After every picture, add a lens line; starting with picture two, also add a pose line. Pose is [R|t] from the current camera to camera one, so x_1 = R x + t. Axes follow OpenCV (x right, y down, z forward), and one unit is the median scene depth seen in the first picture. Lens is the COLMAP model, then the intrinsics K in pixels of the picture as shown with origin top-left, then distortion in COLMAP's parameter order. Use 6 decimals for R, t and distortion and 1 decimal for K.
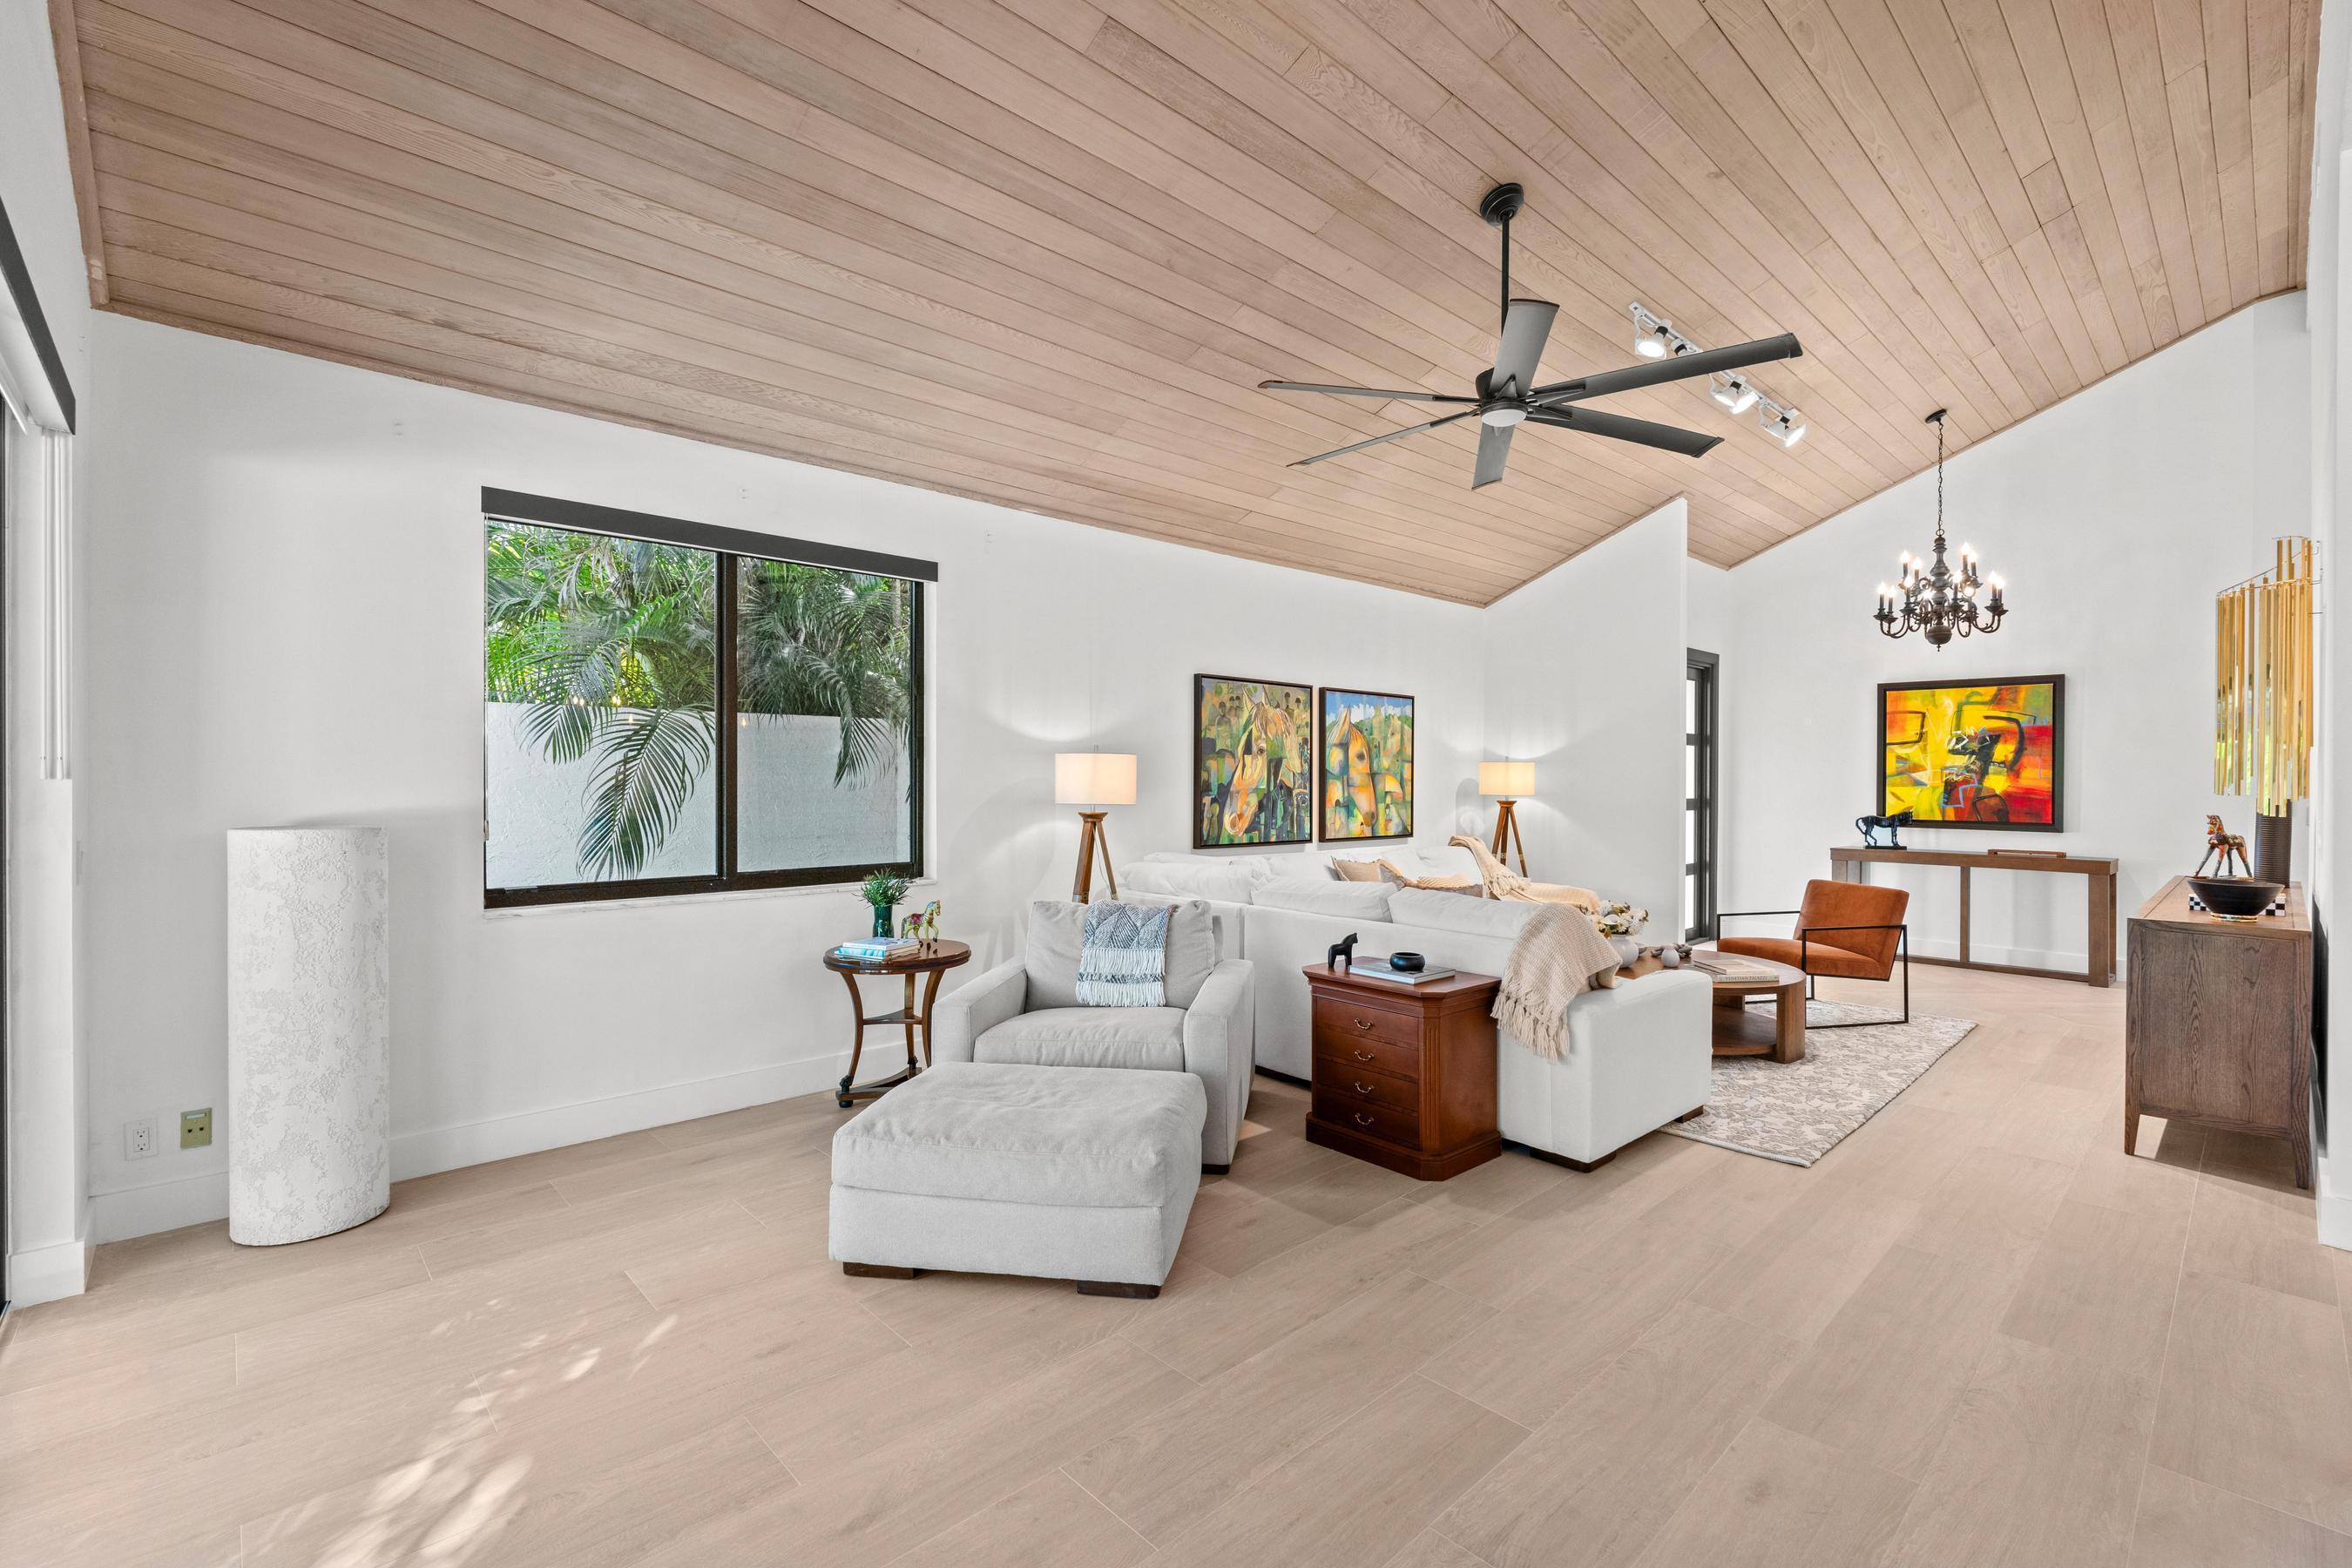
lens RADIAL K [[1035.2, 0, 1184.0], [0, 1035.2, 779.0], [0, 0, 1]] dist [-0.005993, 0.001193]
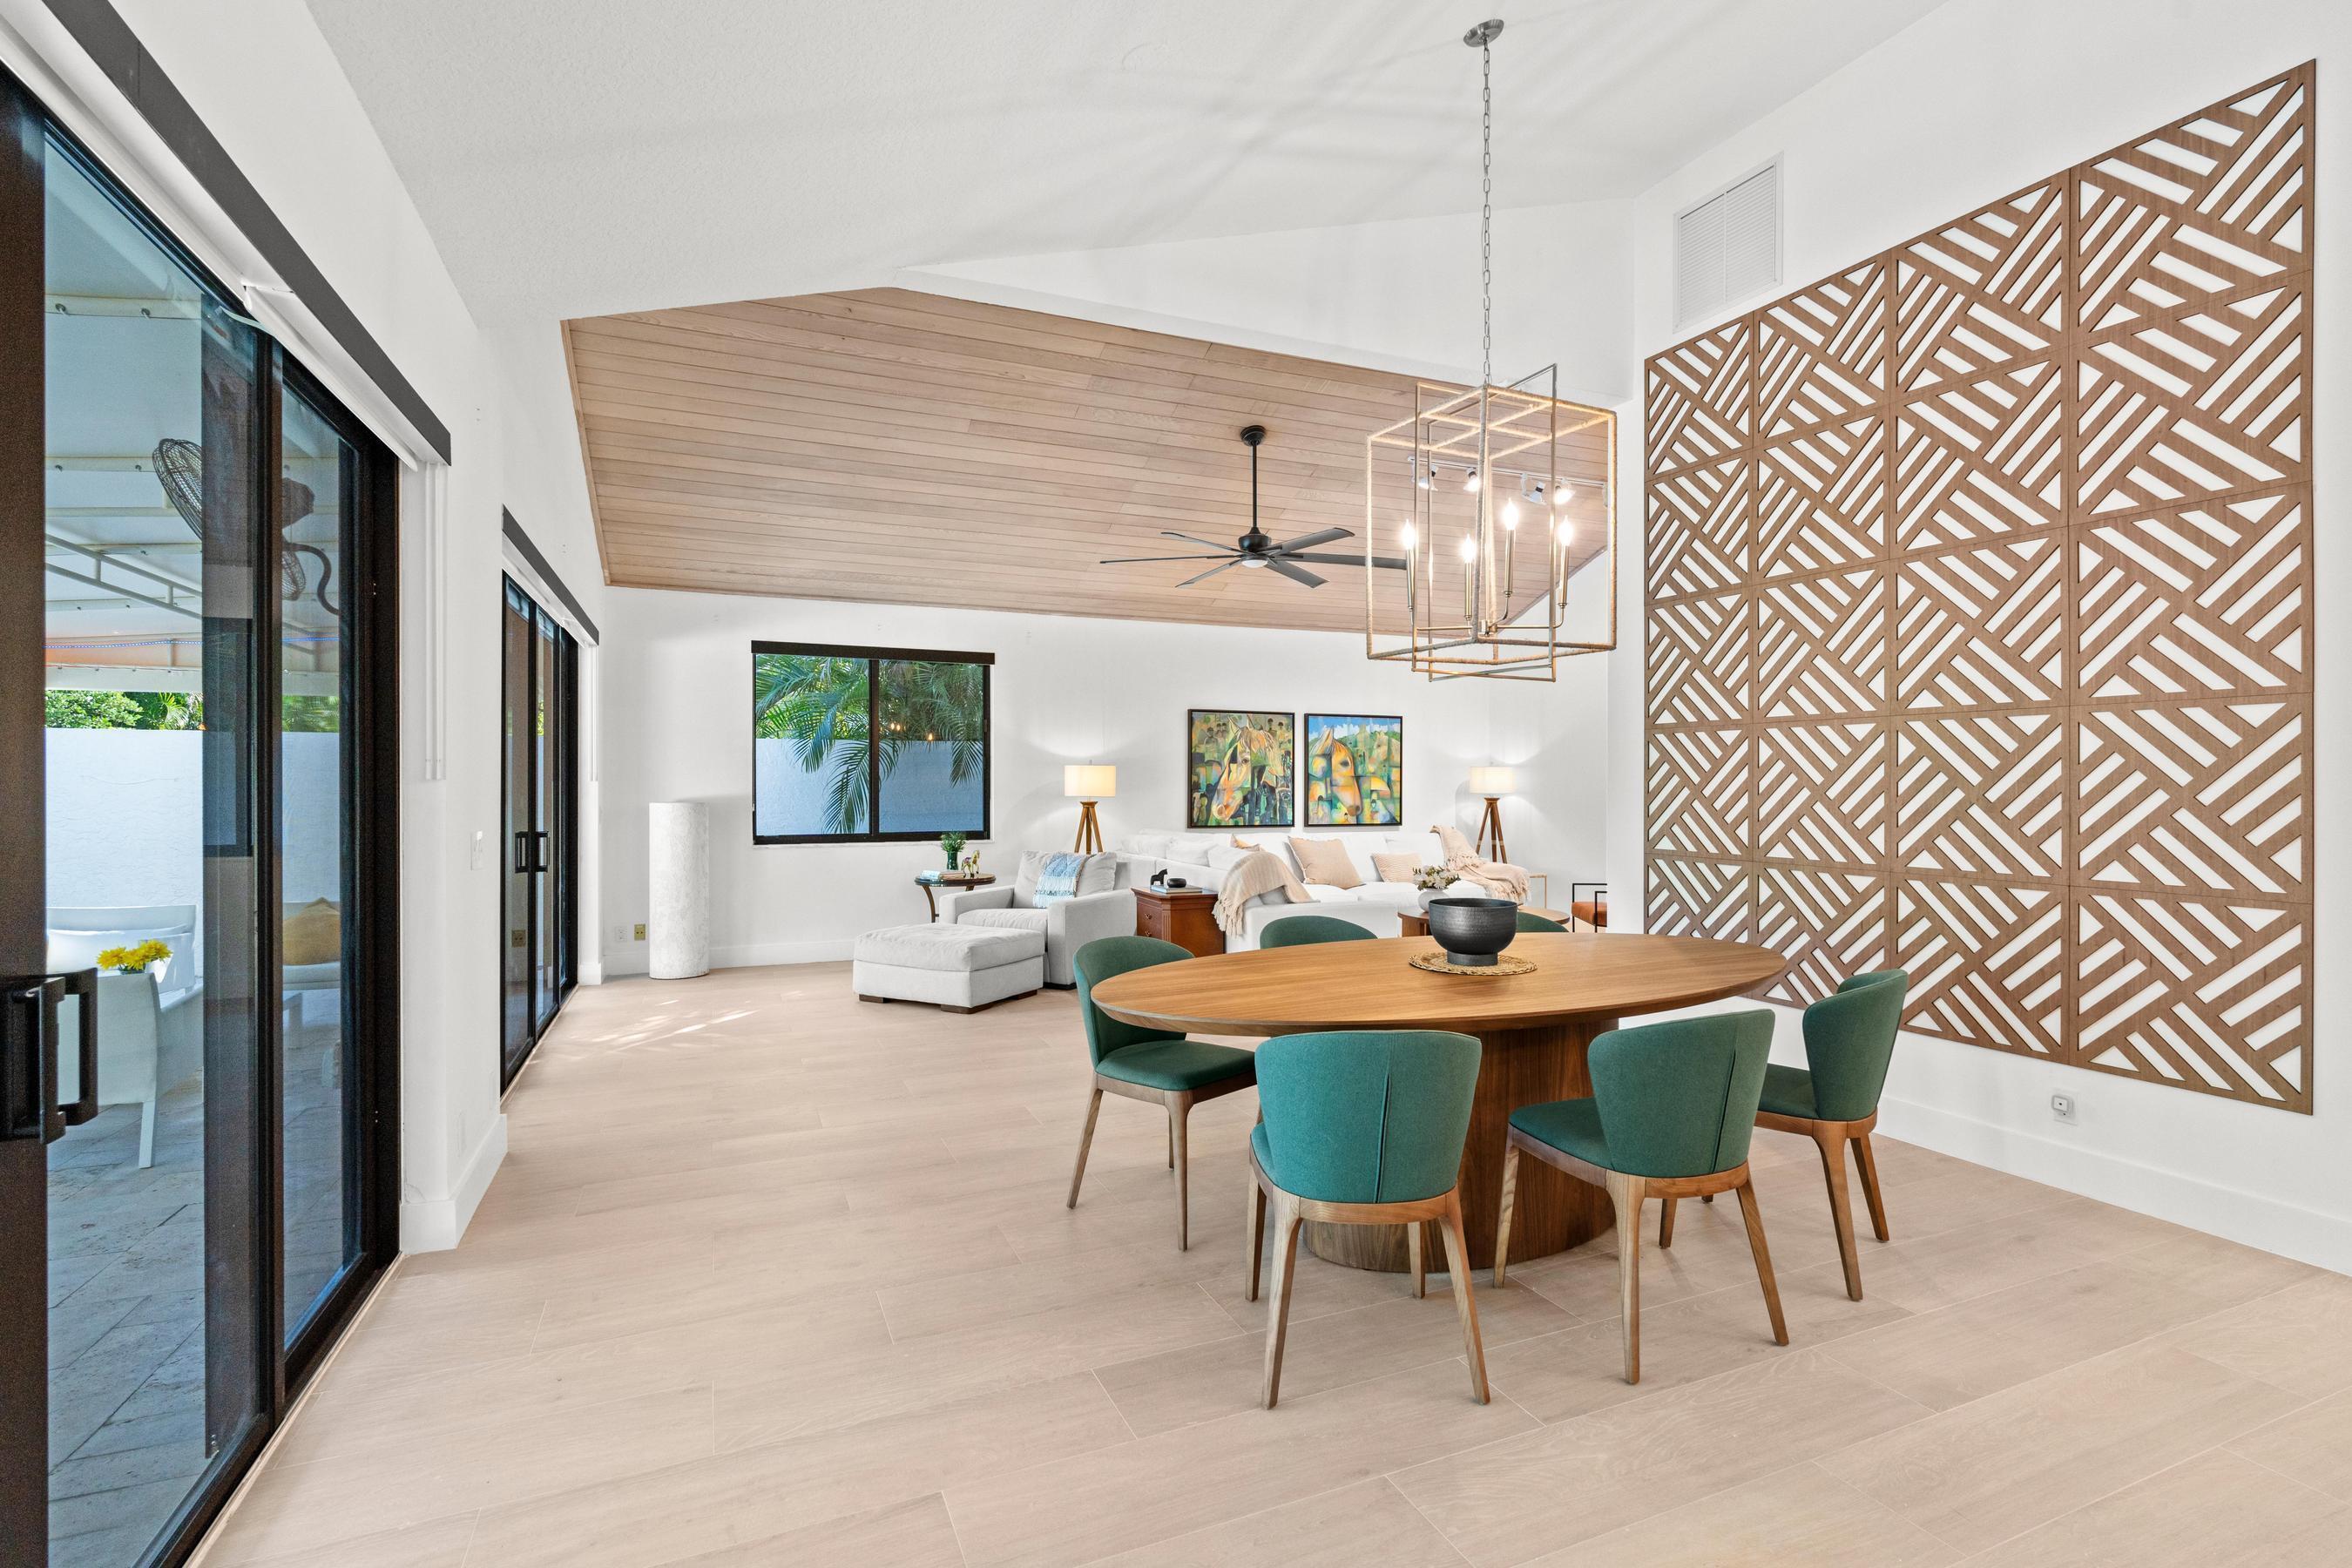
lens RADIAL K [[1090.4, 0, 1180.0], [0, 1090.4, 773.8], [0, 0, 1]] dist [0.001300, 0.000182]
pose [[0.939301, -0.006305, -0.343037, 0.507457], [0.003036, 0.999945, -0.010067, 0.005517], [0.343082, 0.008415, 0.939268, -0.440315]]
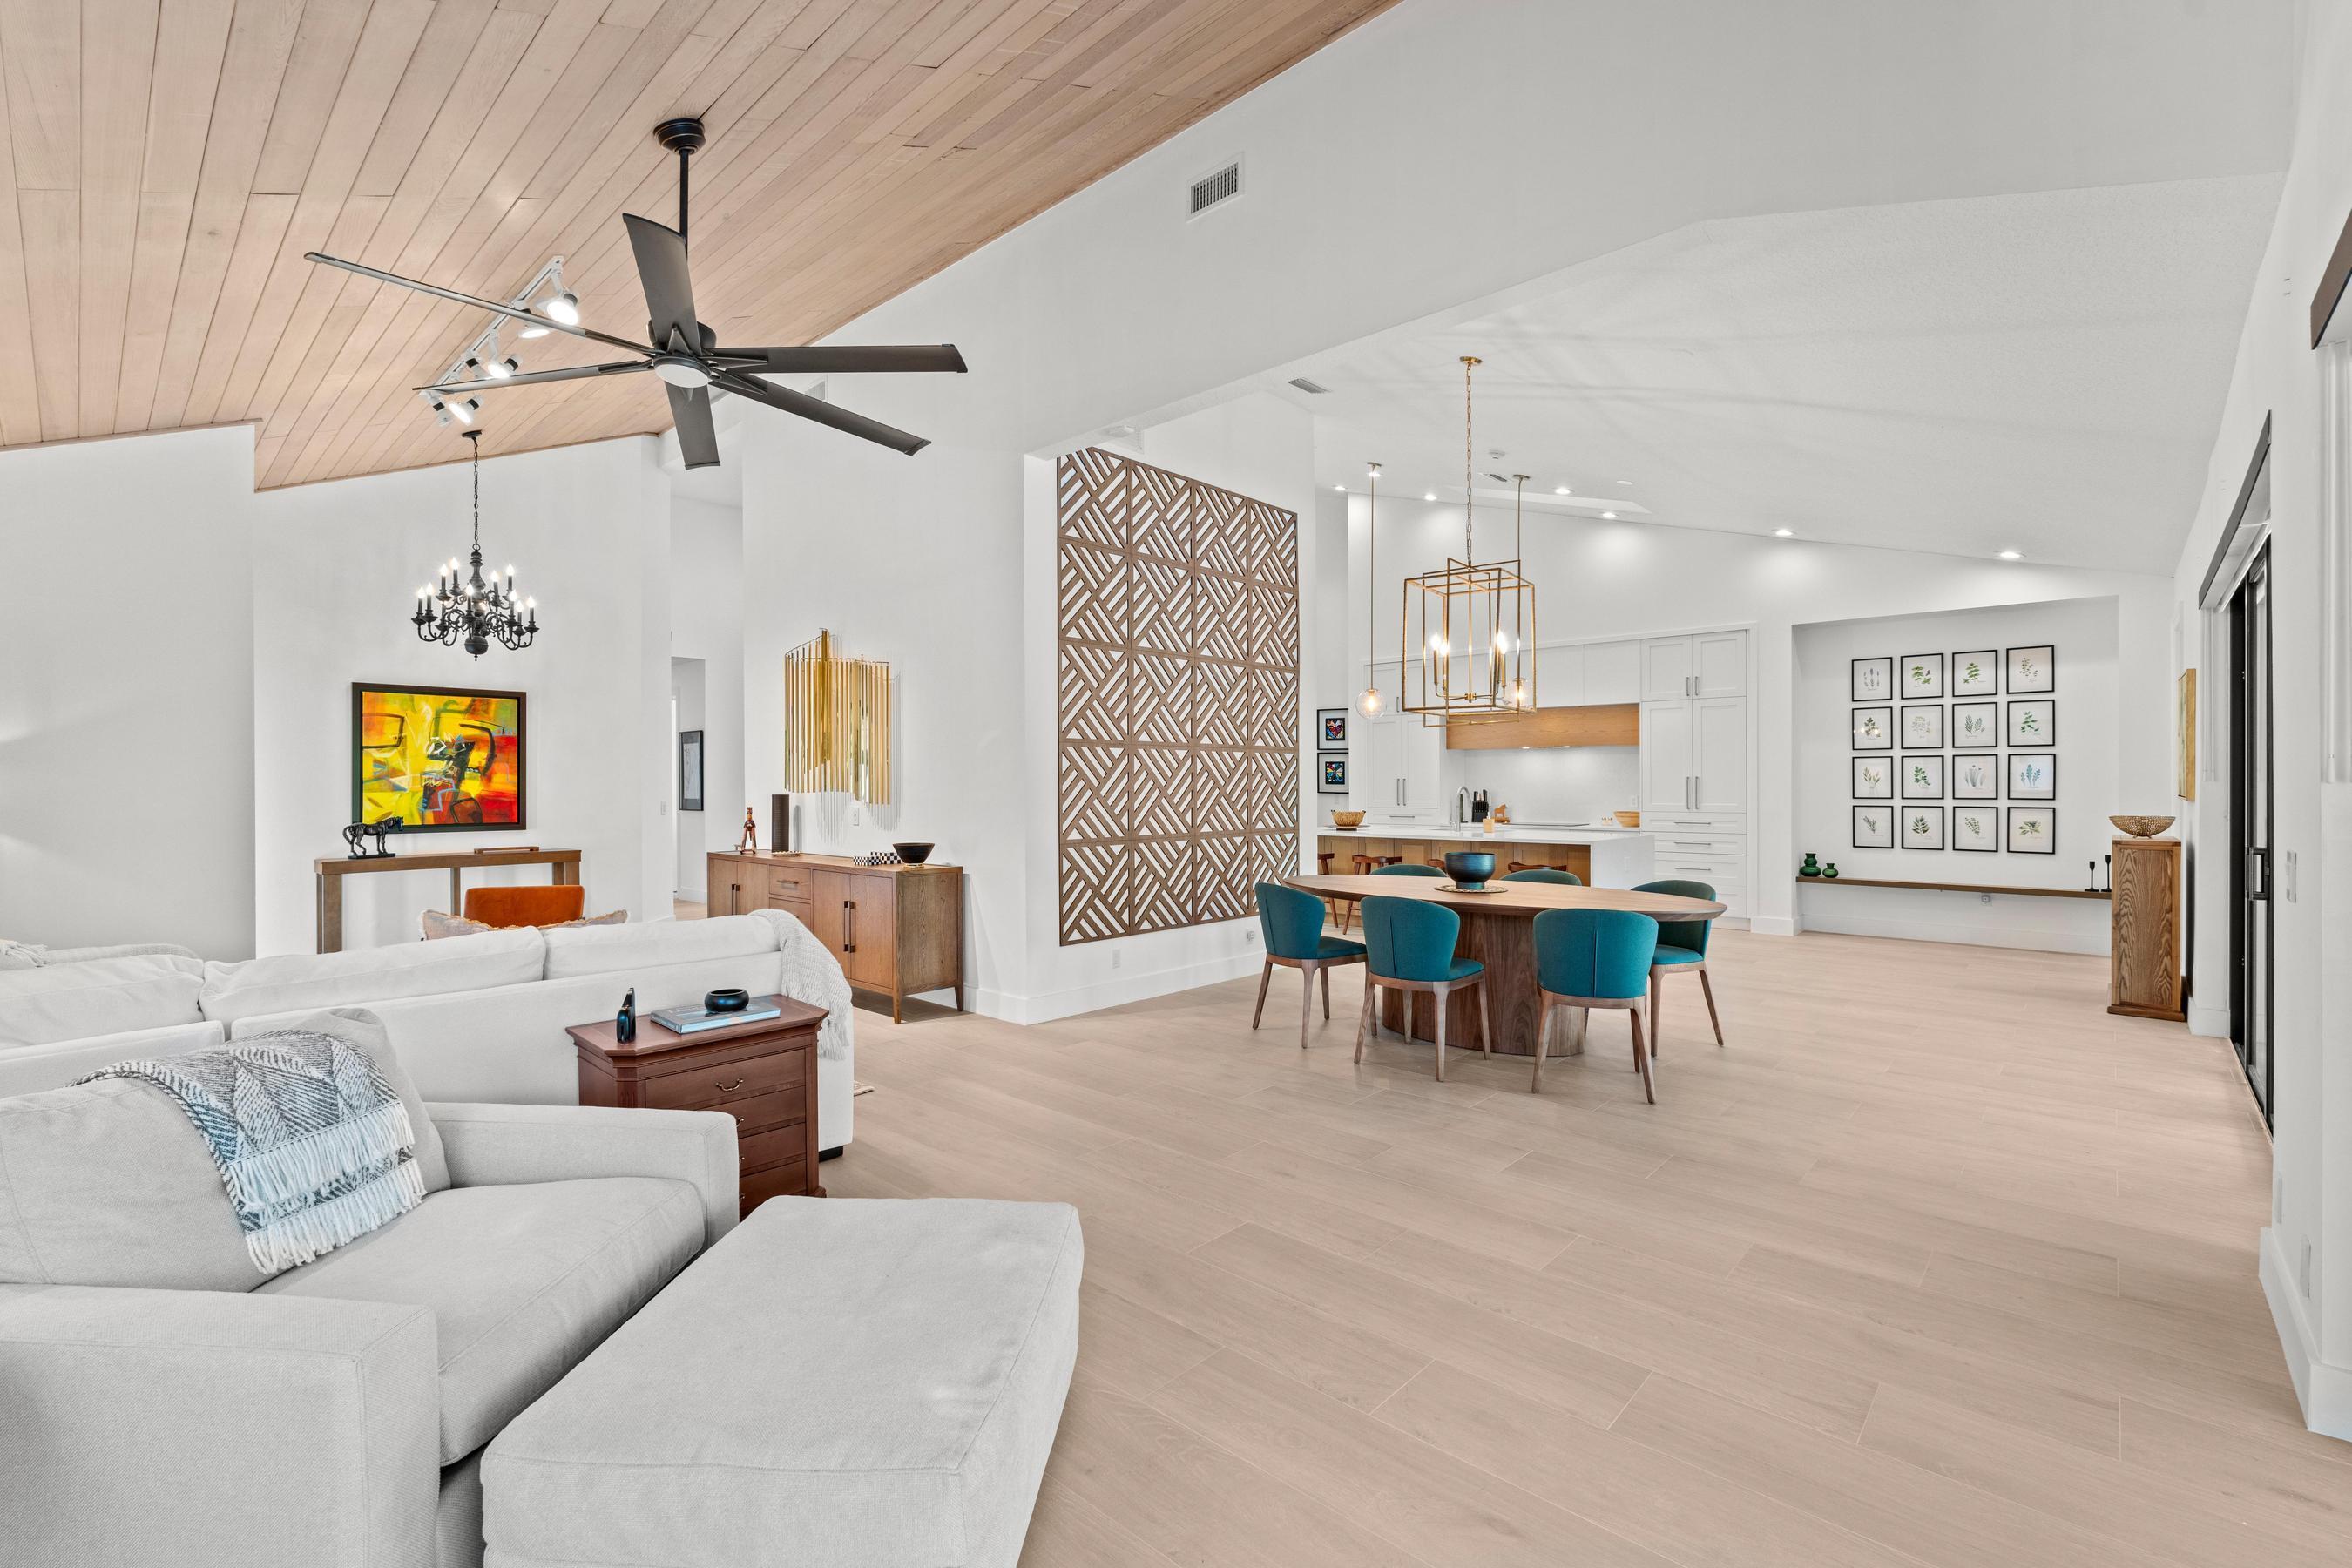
lens RADIAL K [[1035.2, 0, 1155.4], [0, 1035.2, 788.3], [0, 0, 1]] dist [-0.005993, 0.001193]
pose [[-0.066716, -0.009768, 0.997724, -0.389351], [0.005921, 0.999931, 0.010185, -0.001997], [-0.997754, 0.006587, -0.066654, 0.424043]]
